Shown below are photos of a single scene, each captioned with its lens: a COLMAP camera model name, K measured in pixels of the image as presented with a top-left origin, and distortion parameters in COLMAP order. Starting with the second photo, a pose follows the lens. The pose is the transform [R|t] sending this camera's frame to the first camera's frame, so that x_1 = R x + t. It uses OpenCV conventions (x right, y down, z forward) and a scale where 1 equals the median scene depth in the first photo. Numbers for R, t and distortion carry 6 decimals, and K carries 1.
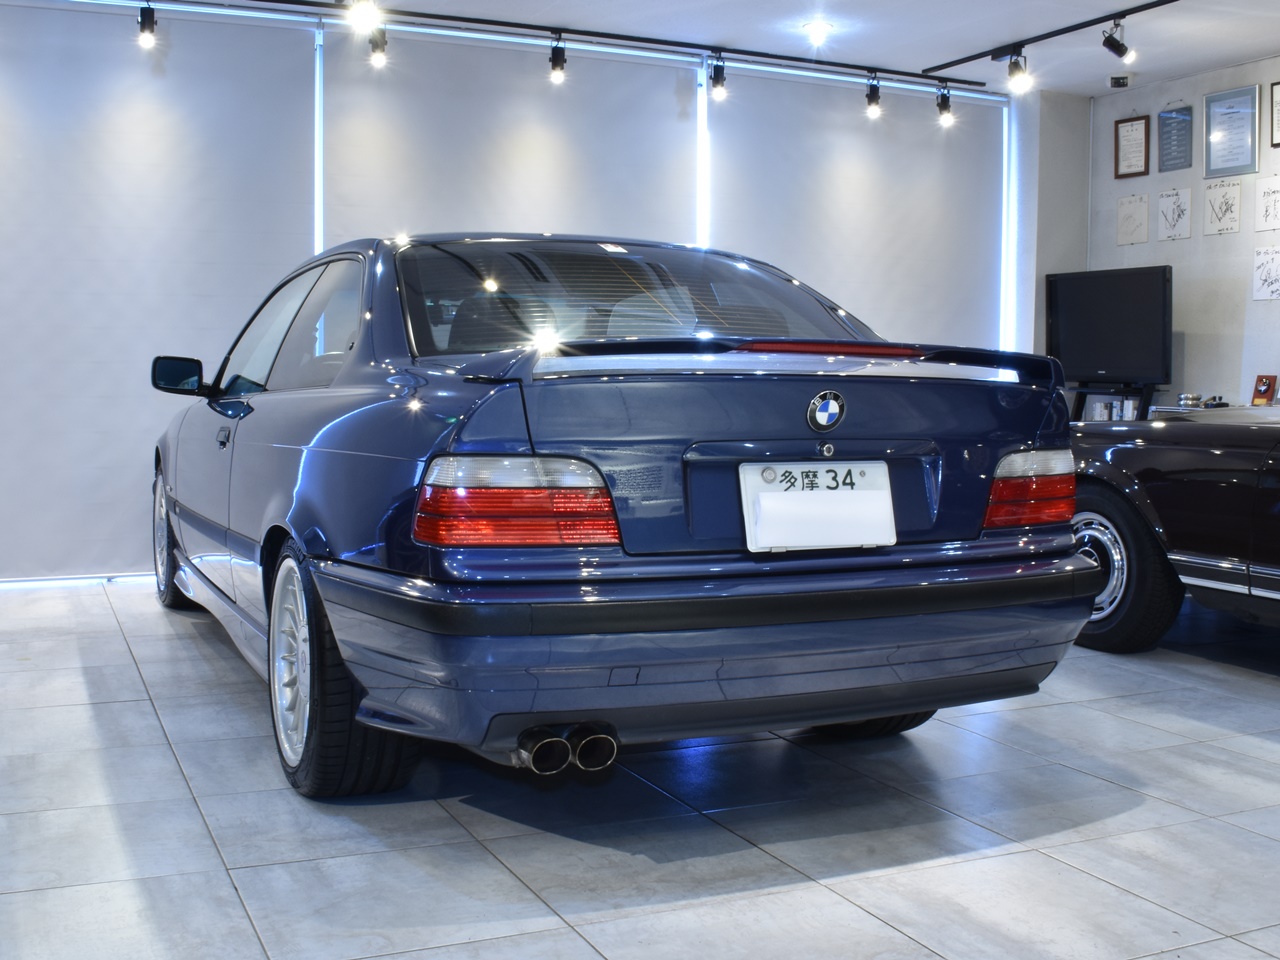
lens RADIAL K [[1008.4, 0, 645.3], [0, 1008.4, 474.9], [0, 0, 1]] dist [-0.068866, -0.007429]
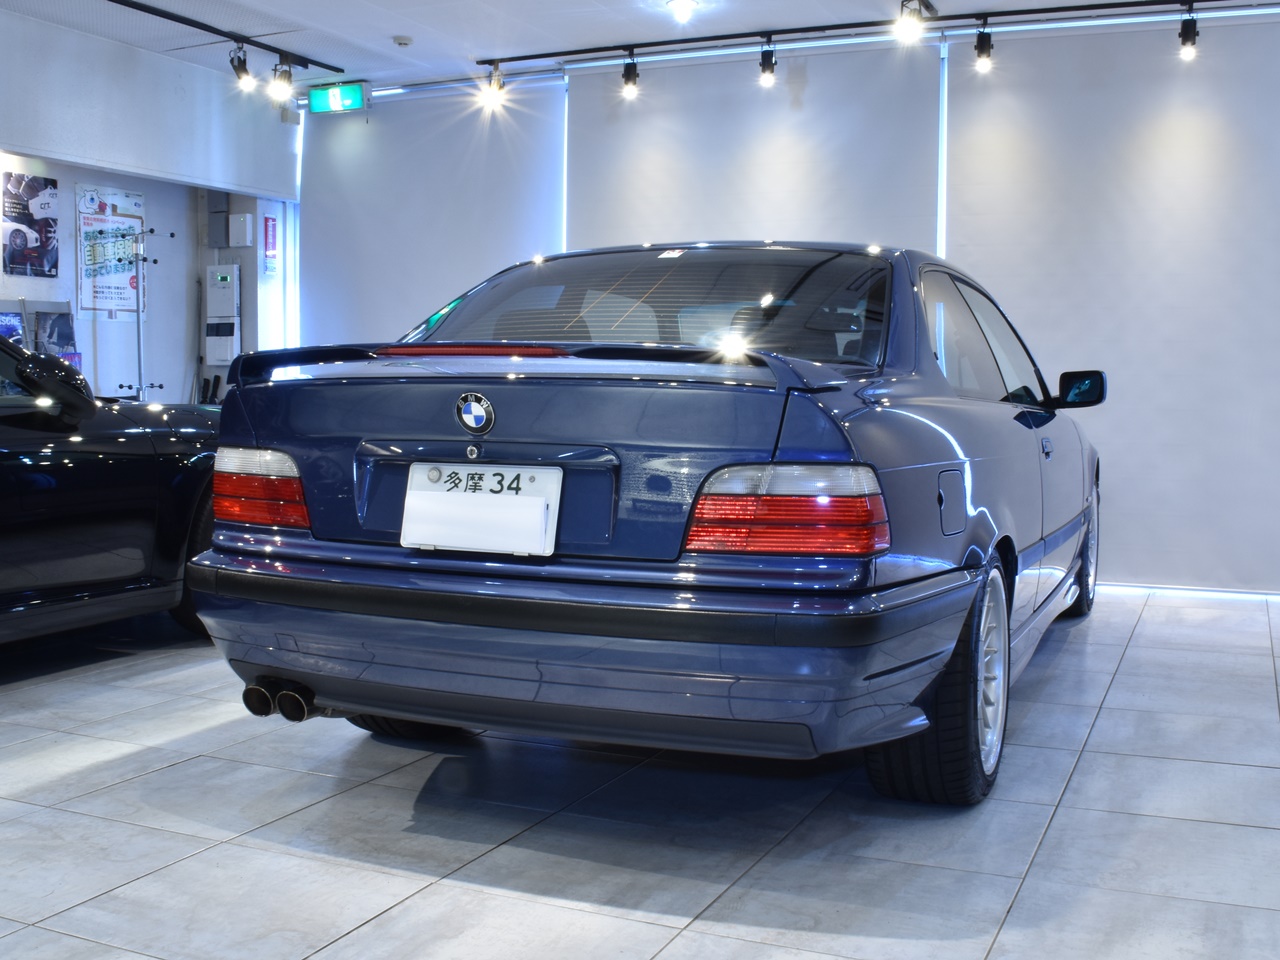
lens RADIAL K [[1008.4, 0, 645.3], [0, 1008.4, 483.7], [0, 0, 1]] dist [-0.068866, -0.007429]
pose [[0.808163, 0.050077, -0.586826, 0.878639], [-0.051409, 0.998574, 0.014415, -0.016417], [0.586711, 0.018519, 0.809585, 0.285335]]
